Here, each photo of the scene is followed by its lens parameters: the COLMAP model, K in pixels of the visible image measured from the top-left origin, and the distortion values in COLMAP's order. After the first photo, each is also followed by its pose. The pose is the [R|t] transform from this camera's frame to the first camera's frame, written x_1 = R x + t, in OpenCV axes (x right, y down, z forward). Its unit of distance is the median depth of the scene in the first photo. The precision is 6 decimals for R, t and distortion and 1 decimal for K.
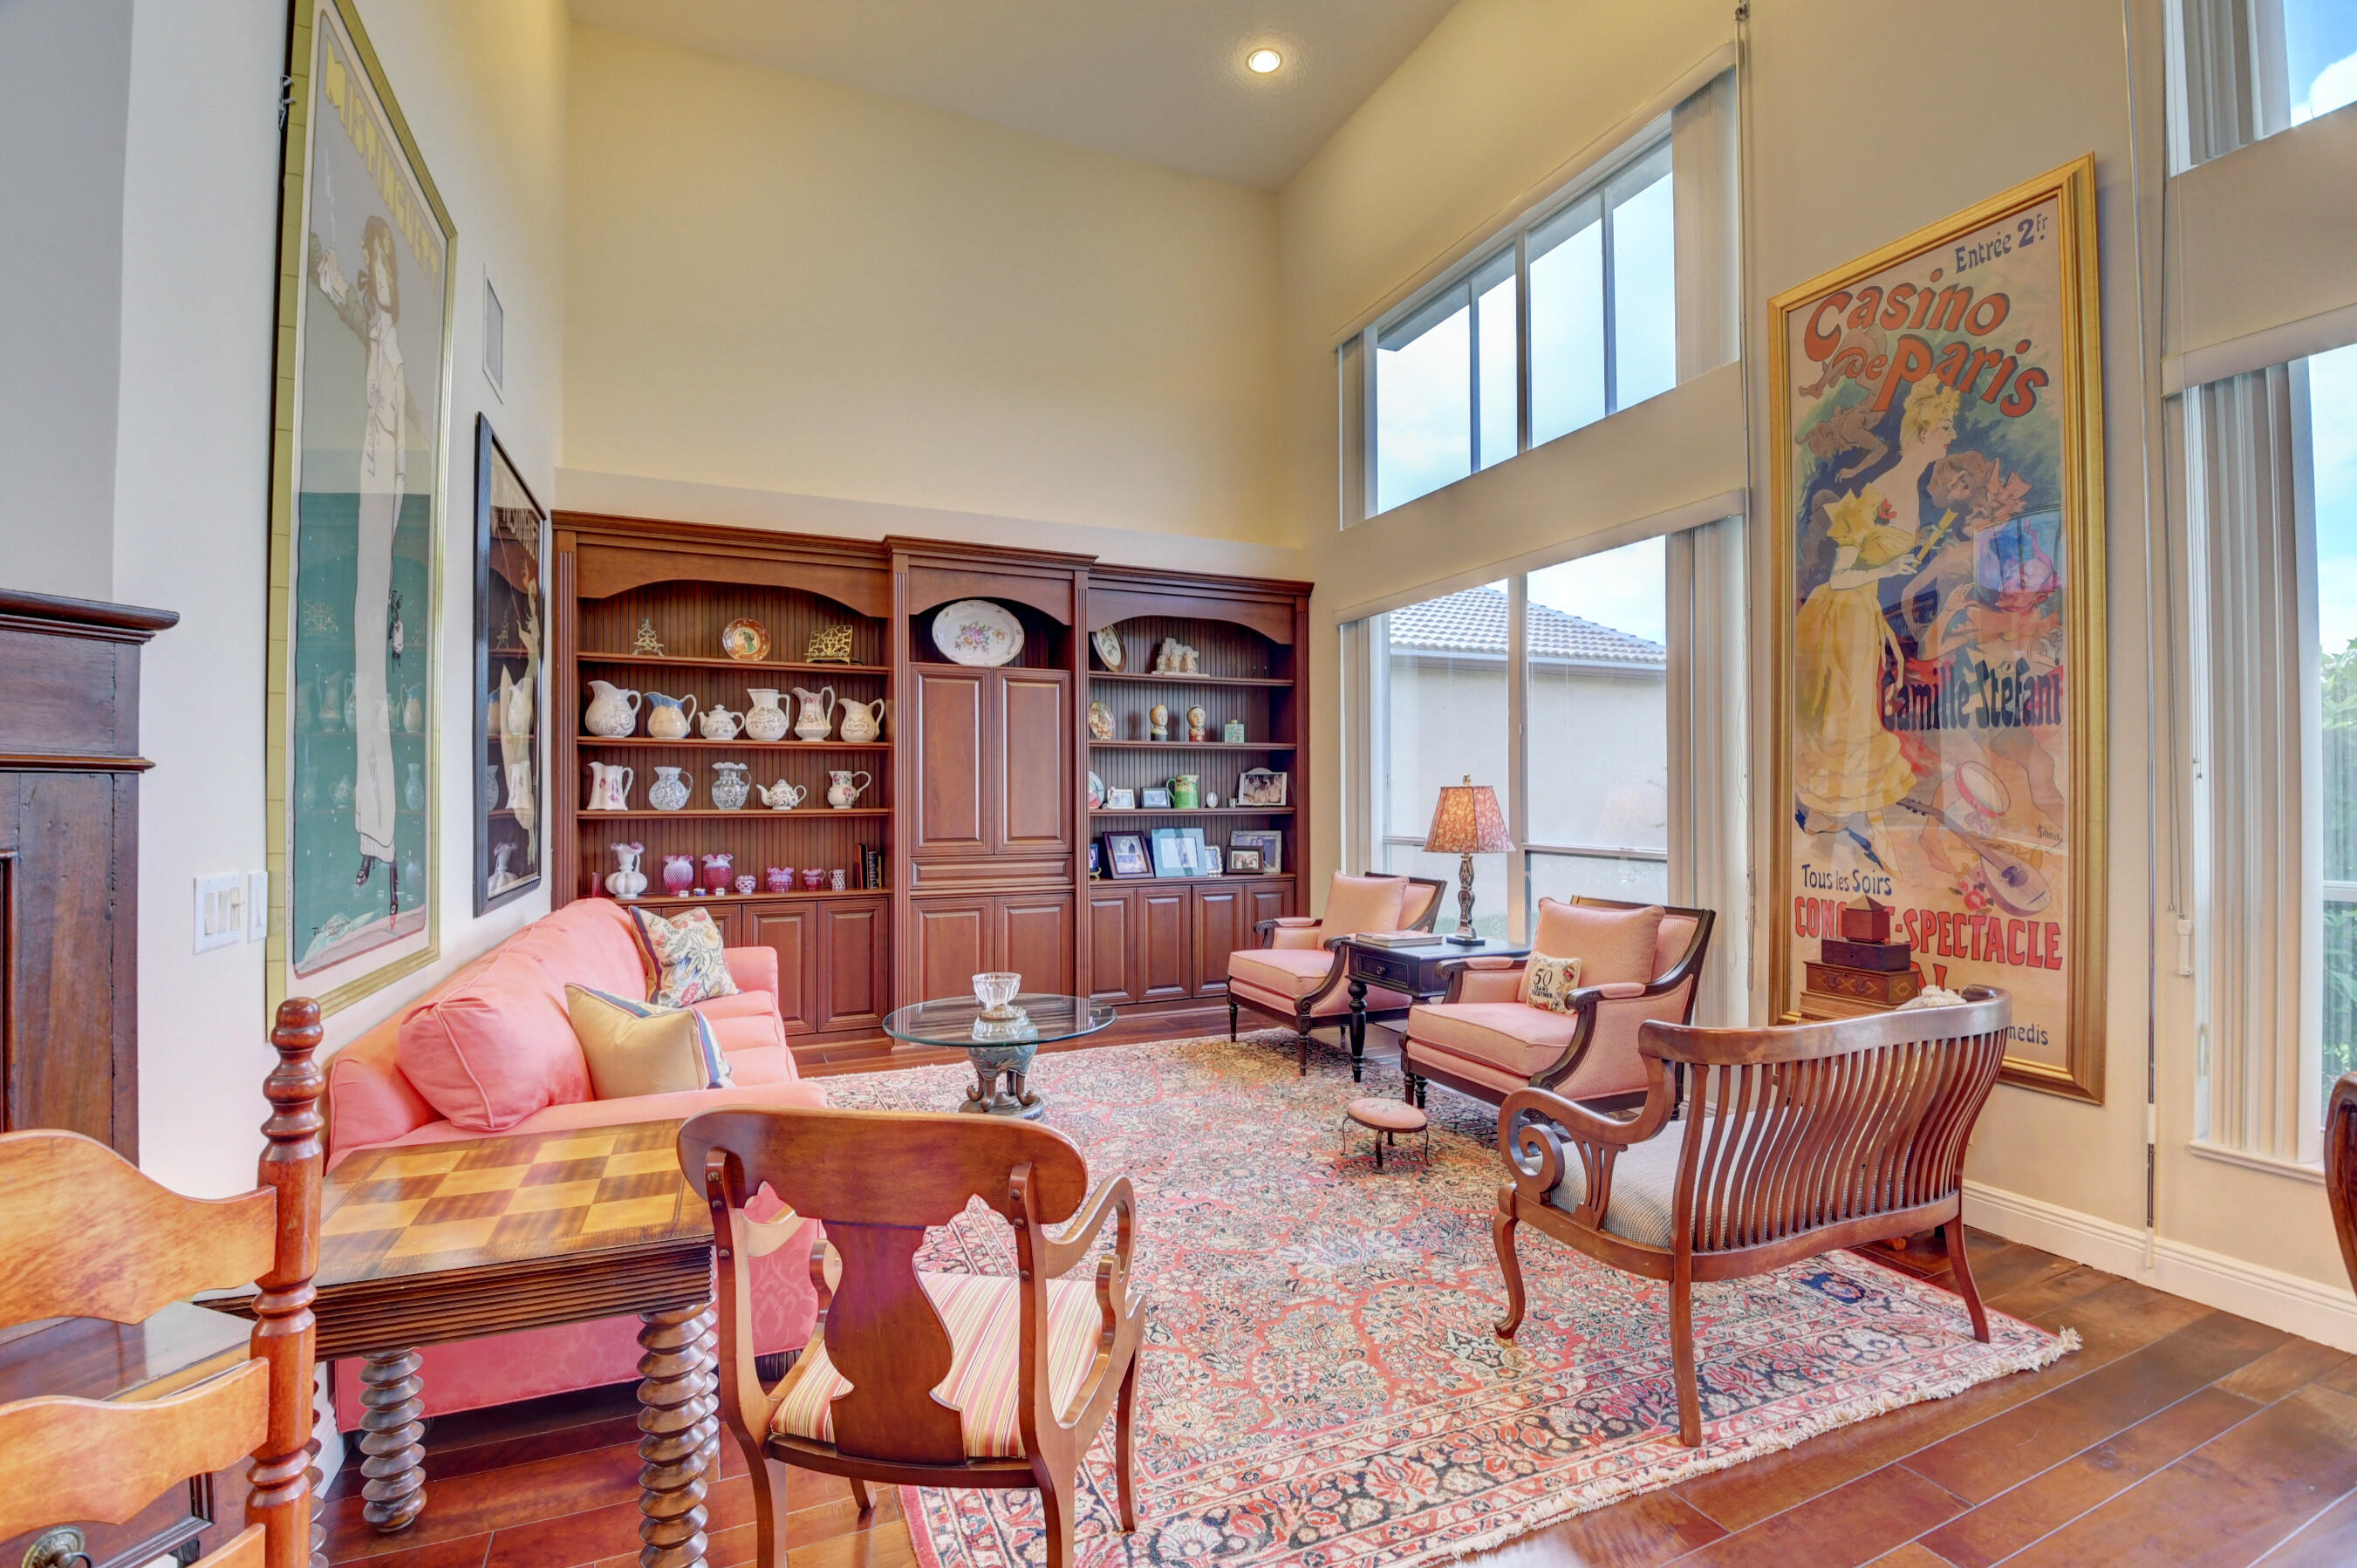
lens RADIAL K [[1055.3, 0, 1195.4], [0, 1055.3, 797.9], [0, 0, 1]] dist [-0.001198, -0.014399]
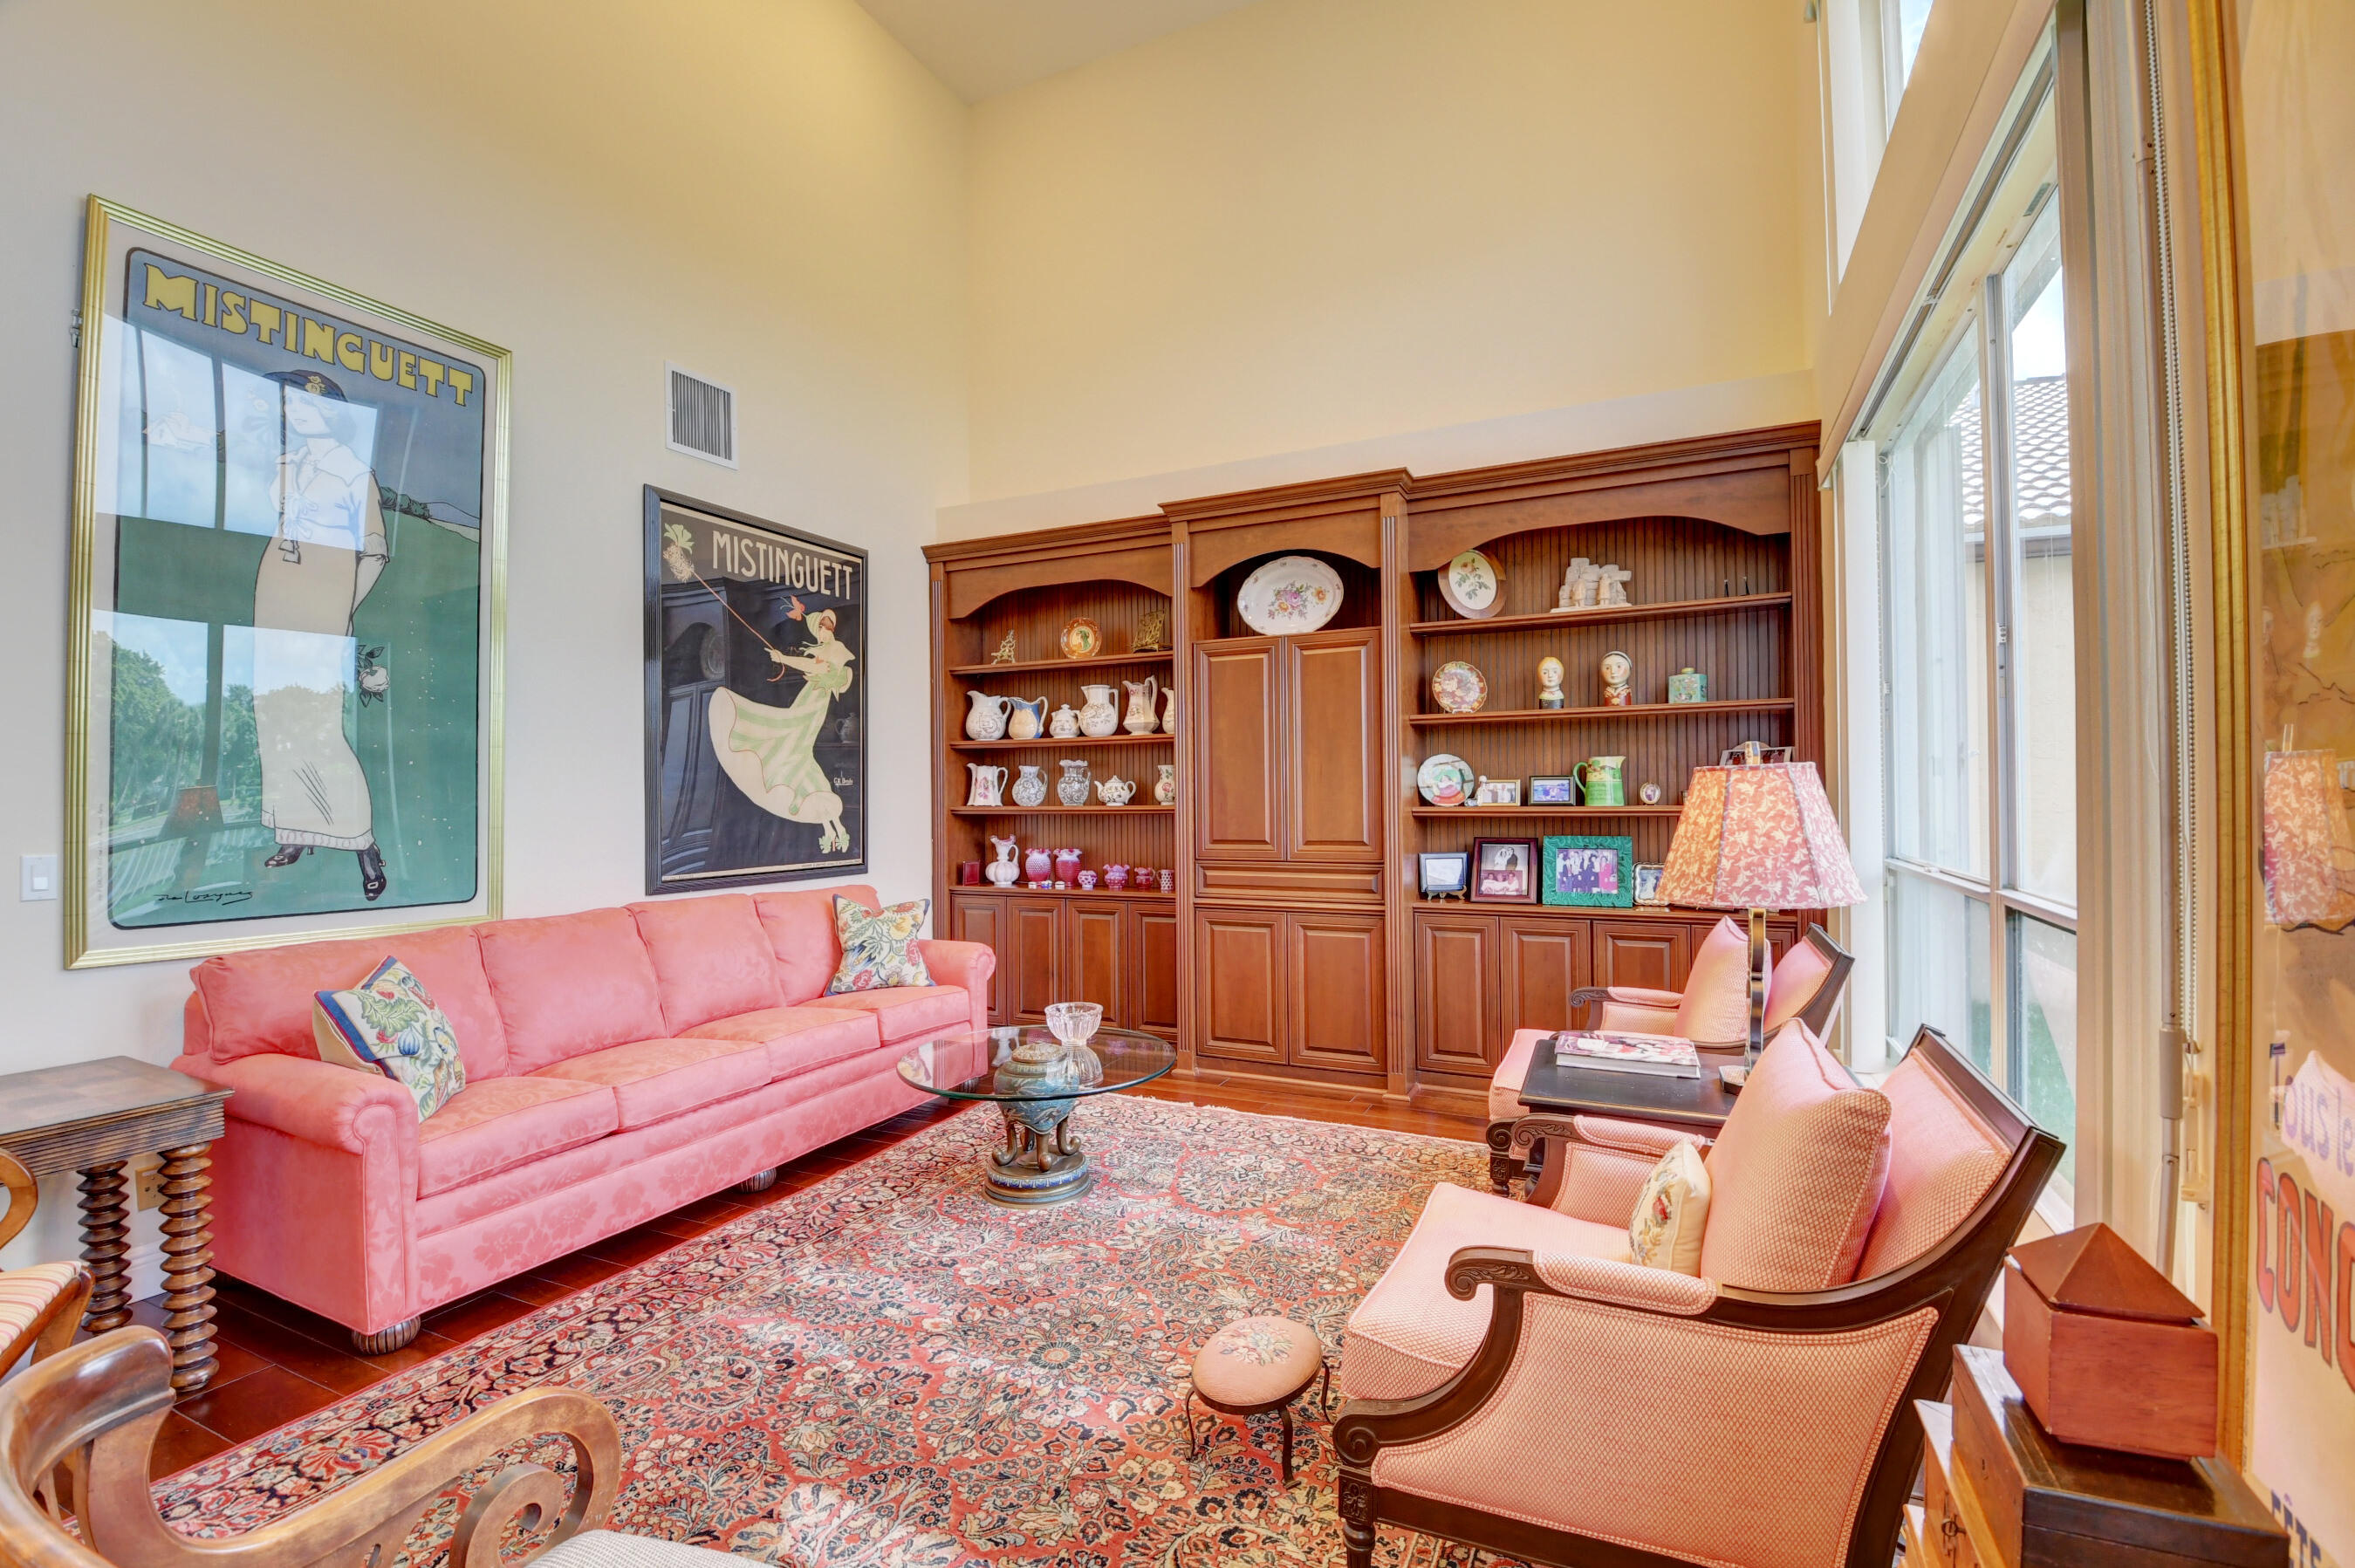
lens RADIAL K [[1054.6, 0, 1180.9], [0, 1054.6, 787.5], [0, 0, 1]] dist [-0.001198, -0.014399]
pose [[0.623799, -0.008167, -0.781542, 0.421912], [0.009059, 0.999954, -0.003219, -0.002275], [0.781532, -0.005072, 0.623844, 0.439782]]
